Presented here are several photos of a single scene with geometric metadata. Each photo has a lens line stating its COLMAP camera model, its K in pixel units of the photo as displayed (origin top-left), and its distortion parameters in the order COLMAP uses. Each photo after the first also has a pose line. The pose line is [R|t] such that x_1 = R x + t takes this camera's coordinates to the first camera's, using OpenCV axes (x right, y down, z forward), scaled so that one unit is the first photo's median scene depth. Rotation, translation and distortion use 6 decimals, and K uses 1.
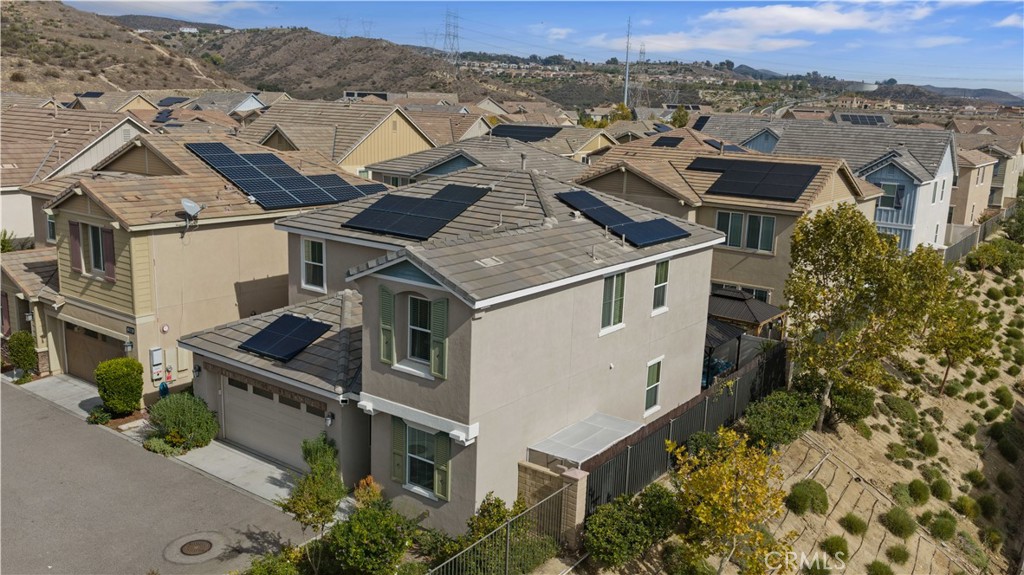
lens RADIAL K [[846.8, 0, 515.6], [0, 846.8, 286.4], [0, 0, 1]] dist [0.013600, -0.032358]
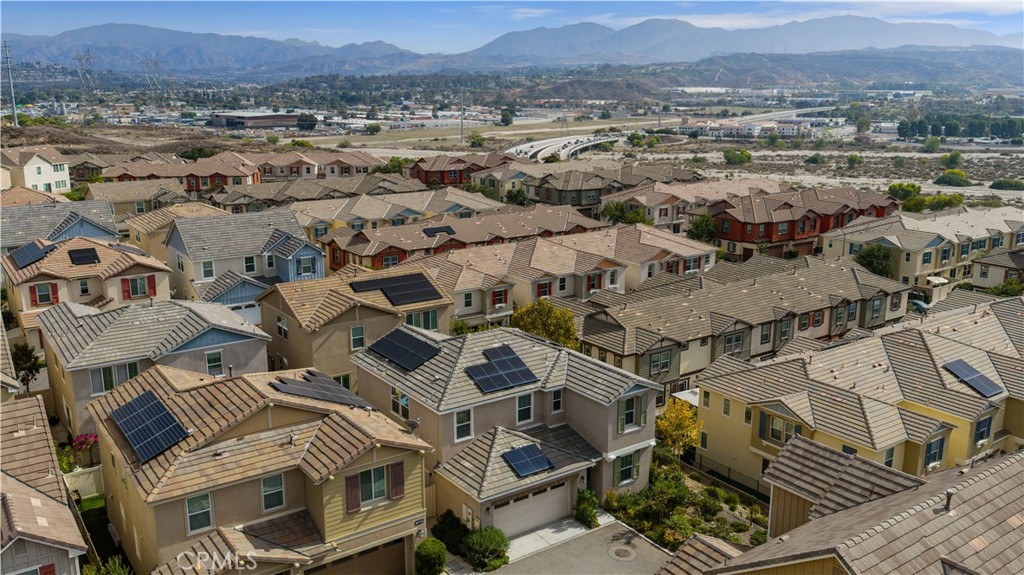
lens RADIAL K [[846.8, 0, 512.3], [0, 846.8, 287.3], [0, 0, 1]] dist [0.013600, -0.032358]
pose [[0.318468, -0.255262, 0.912918, -1.407641], [0.212389, 0.957791, 0.193719, -0.495890], [-0.923834, 0.132200, 0.359240, 0.271952]]
